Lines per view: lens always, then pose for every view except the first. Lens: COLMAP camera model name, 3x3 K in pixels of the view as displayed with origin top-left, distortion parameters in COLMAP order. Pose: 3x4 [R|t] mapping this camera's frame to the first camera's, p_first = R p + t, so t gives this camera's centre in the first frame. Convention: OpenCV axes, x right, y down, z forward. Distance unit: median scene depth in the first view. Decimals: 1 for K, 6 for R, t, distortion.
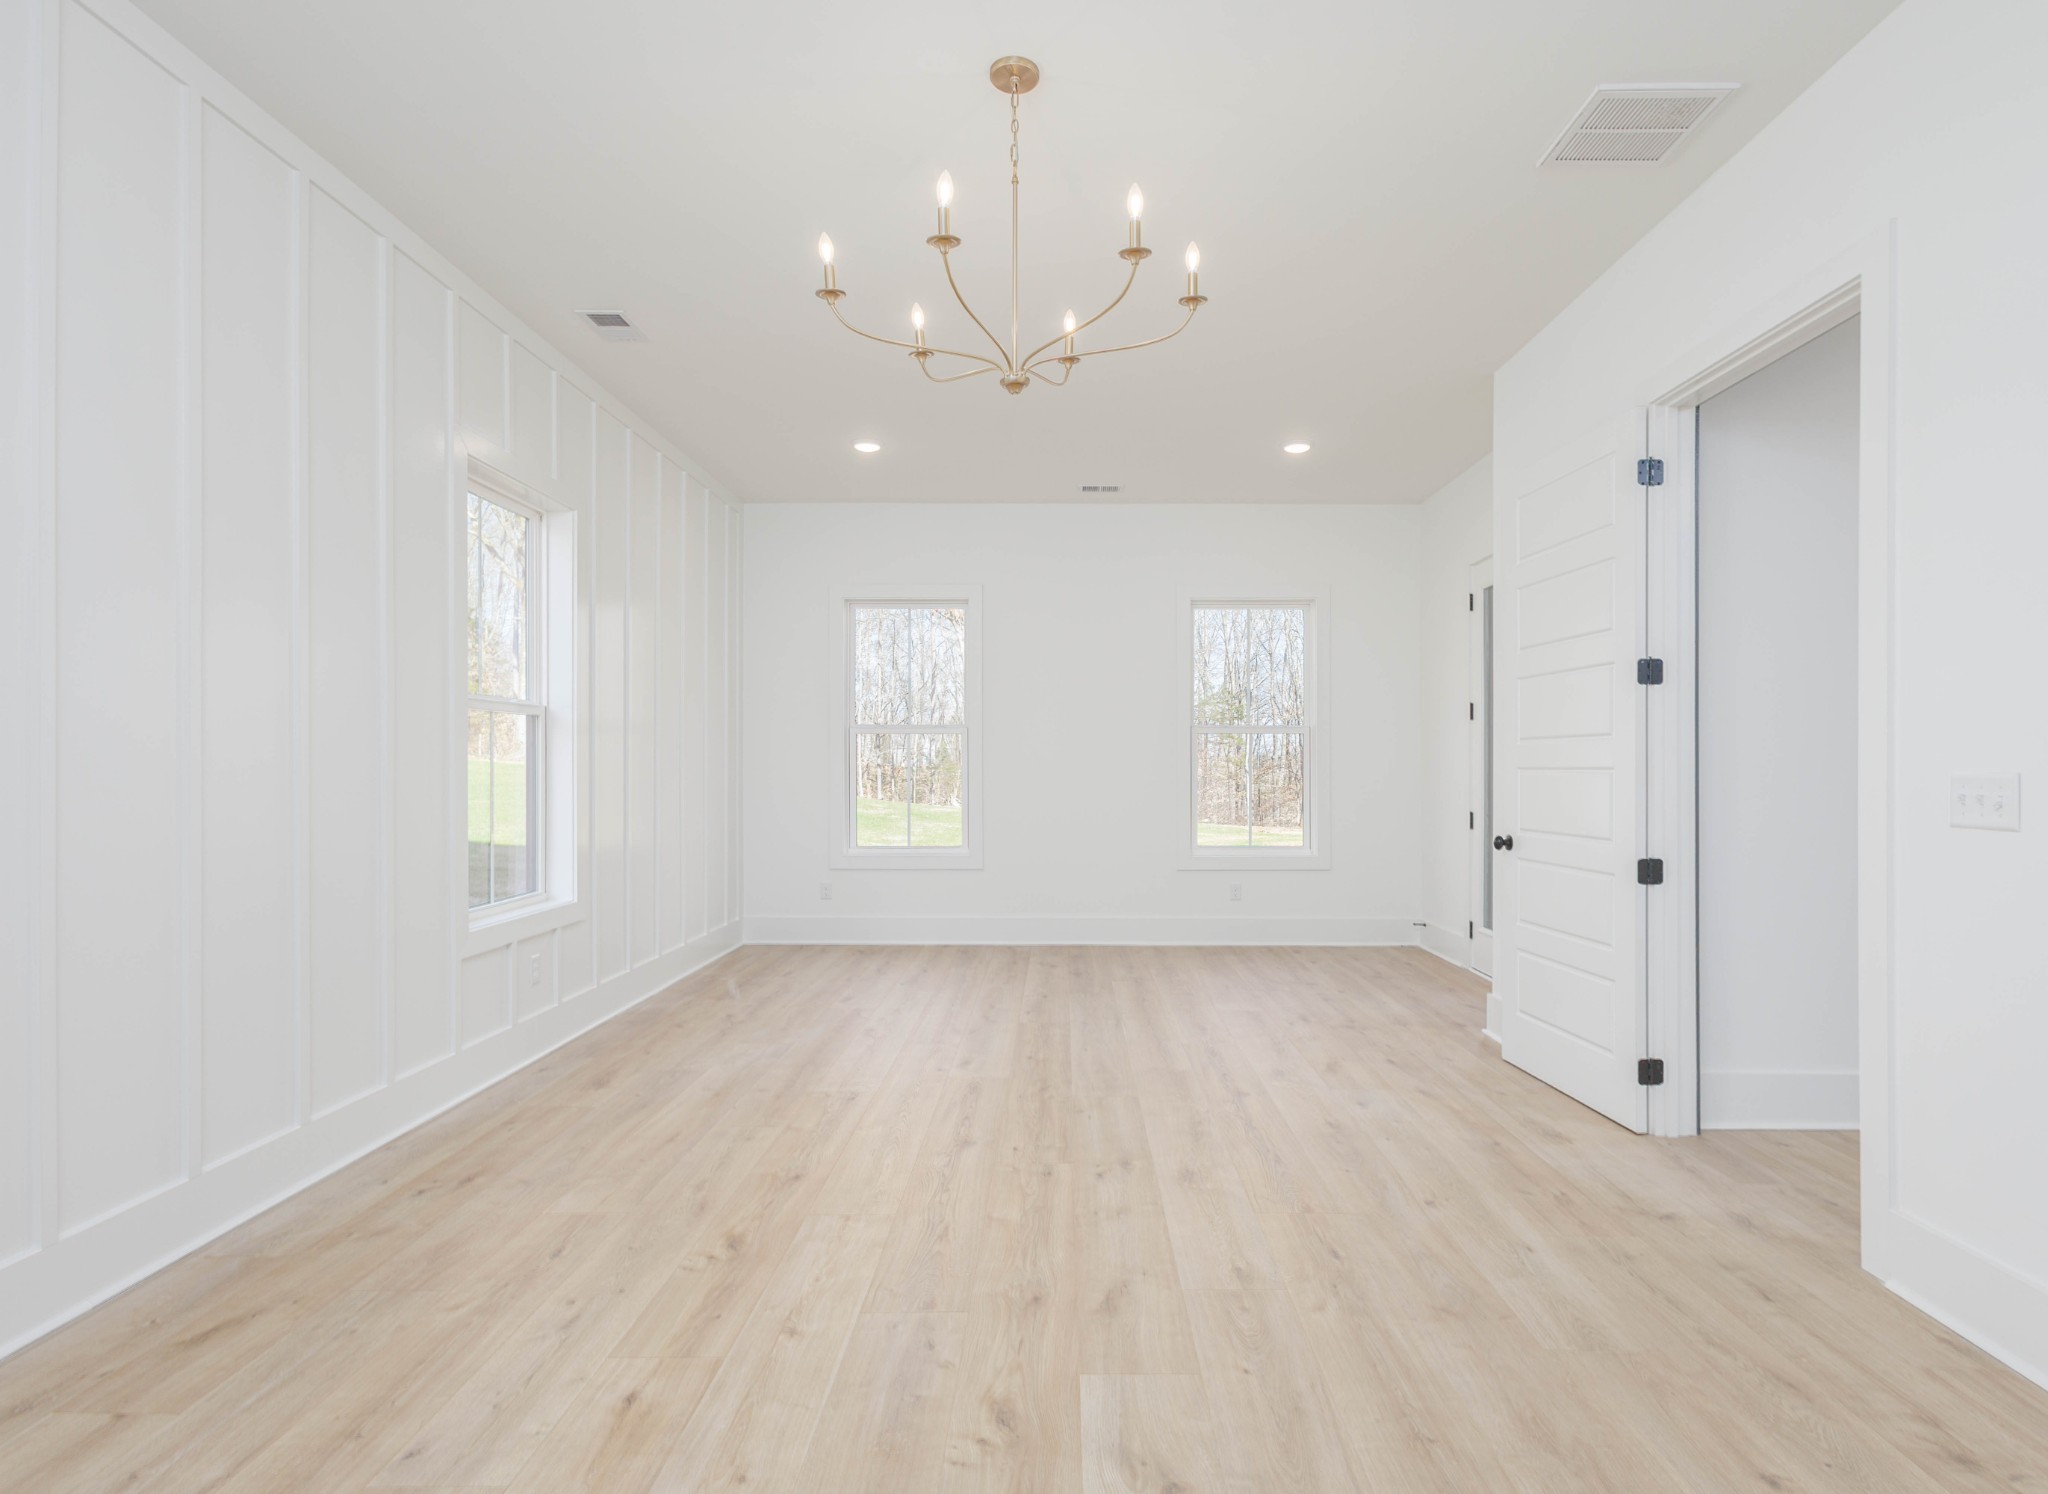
lens RADIAL K [[1047.9, 0, 1048.2], [0, 1047.9, 763.3], [0, 0, 1]] dist [0.006243, -0.000739]
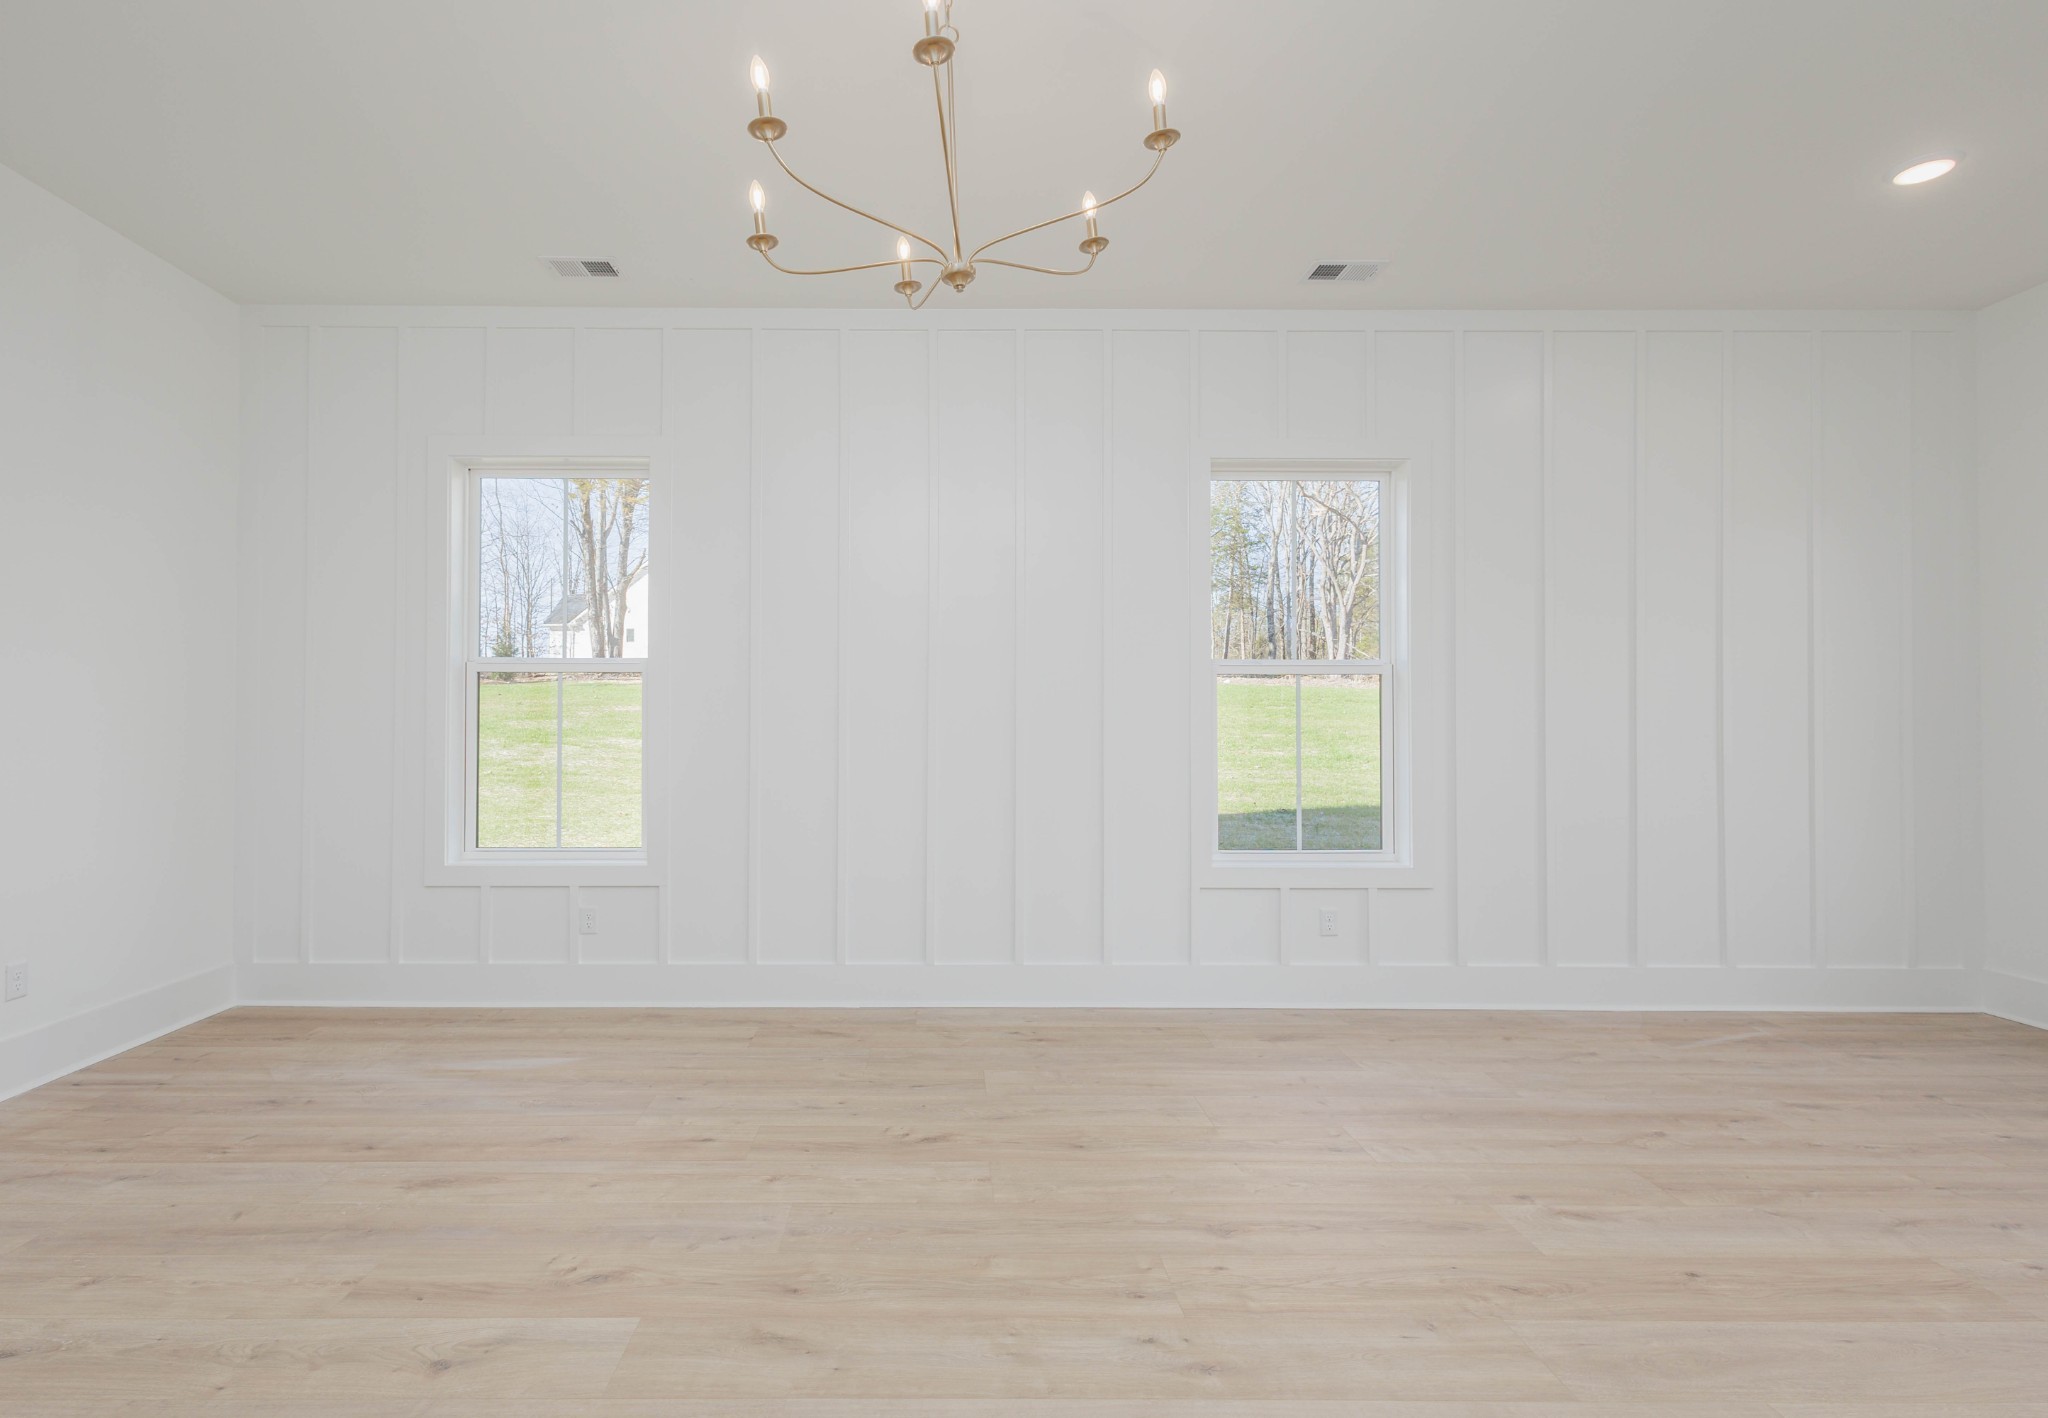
lens RADIAL K [[976.7, 0, 934.3], [0, 976.7, 712.4], [0, 0, 1]] dist [0.005563, -0.000103]
pose [[0.014933, -0.011204, -0.999826, 0.762360], [-0.000120, 0.999937, -0.011207, 0.004058], [0.999888, 0.000287, 0.014931, 0.976299]]
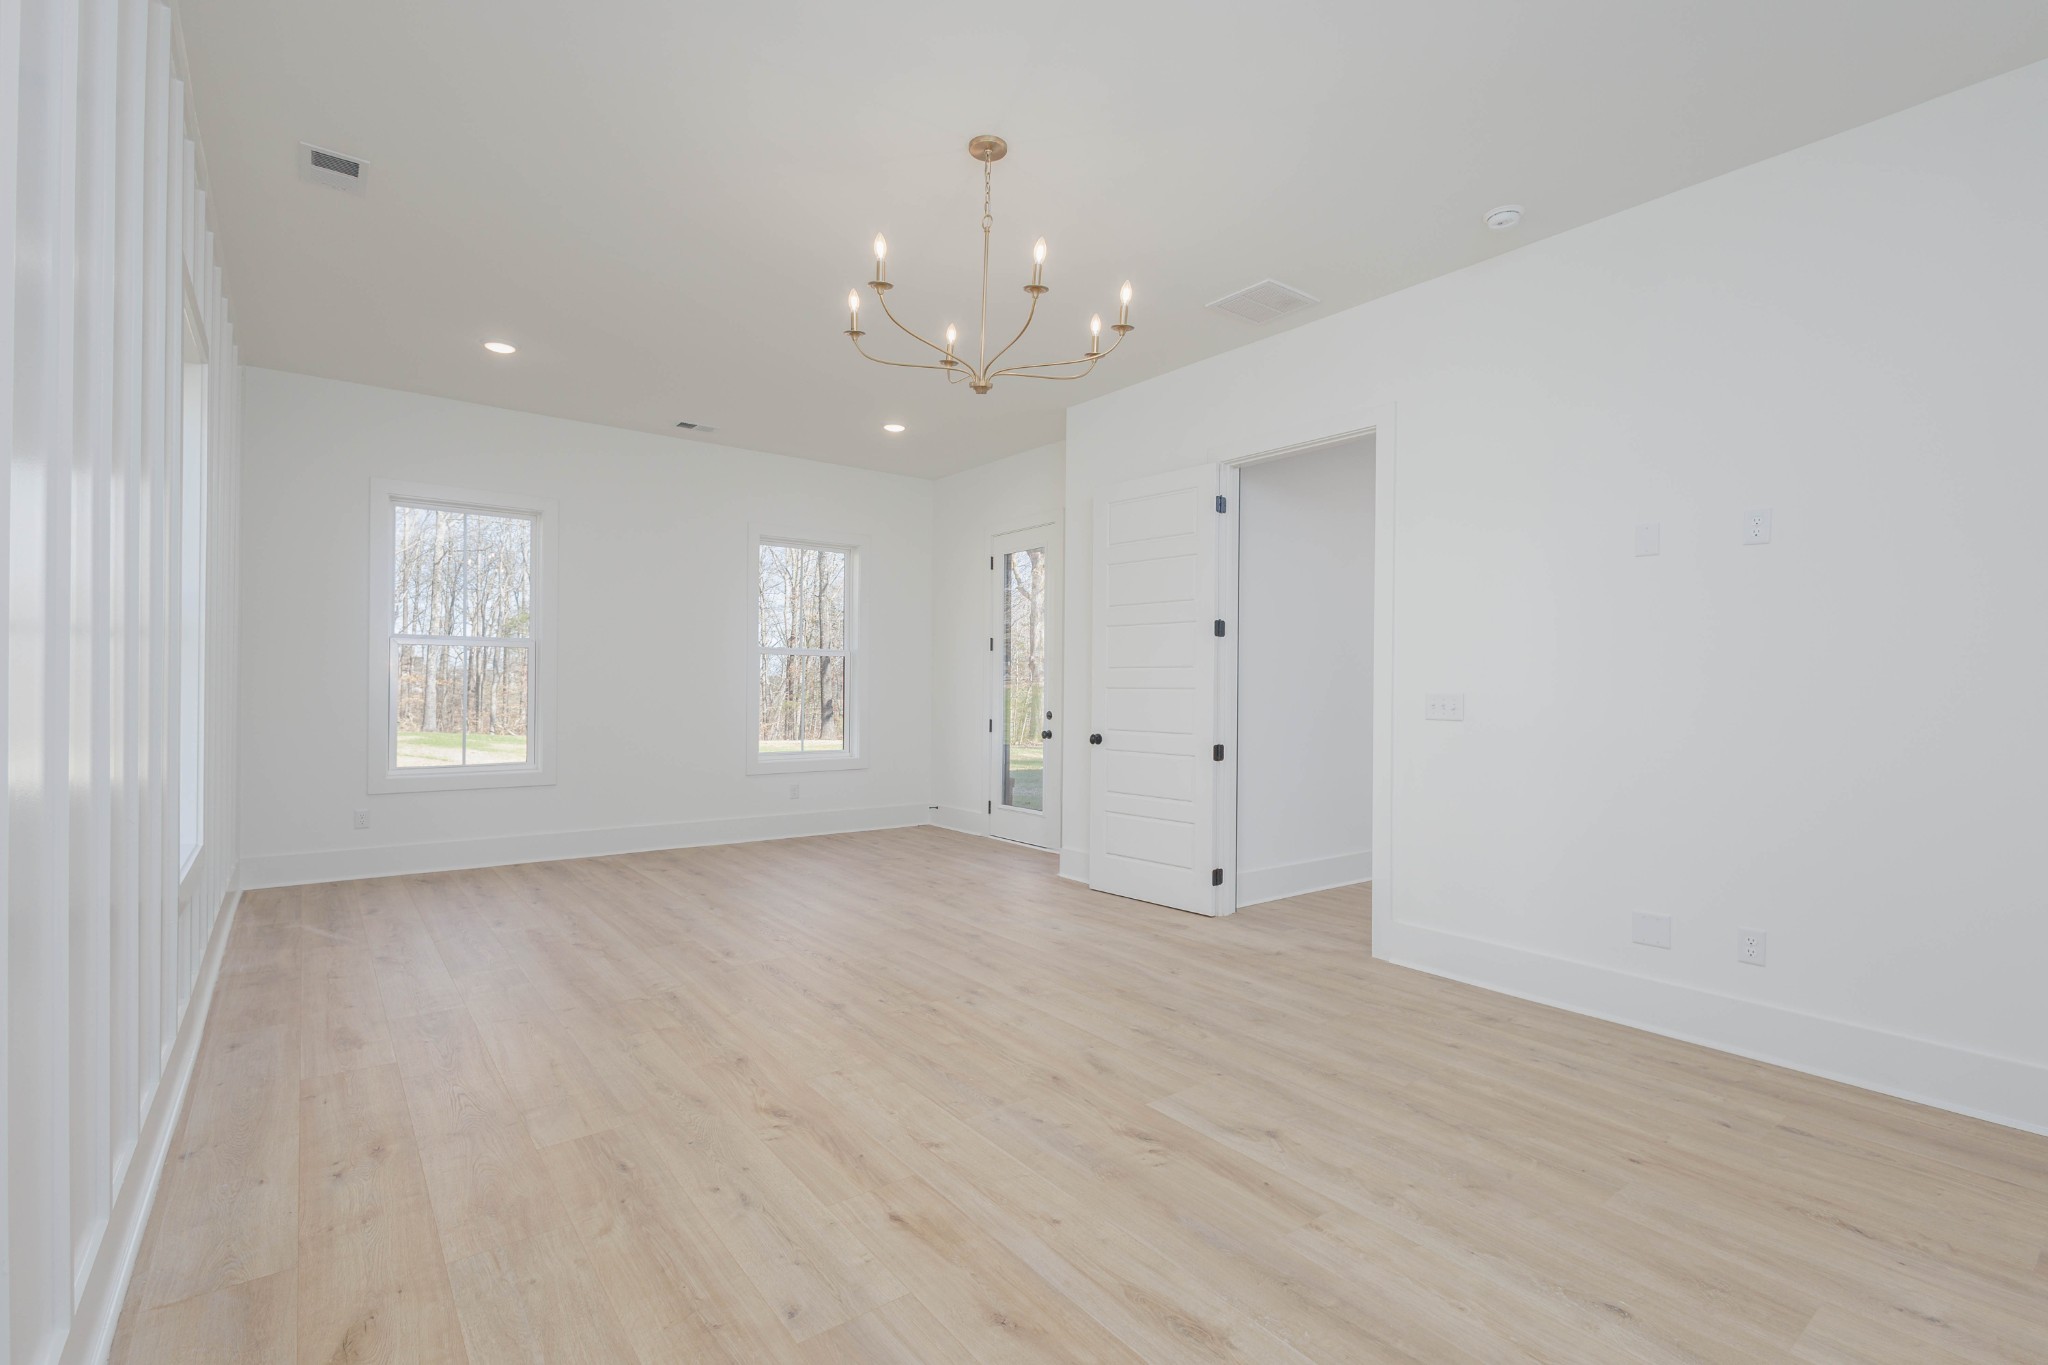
lens RADIAL K [[945.7, 0, 1011.3], [0, 945.7, 680.5], [0, 0, 1]] dist [0.007184, -0.001417]
pose [[0.791768, 0.010329, 0.610734, -0.711614], [-0.010646, 0.999938, -0.003111, 0.000533], [-0.610729, -0.004039, 0.791829, 0.057948]]
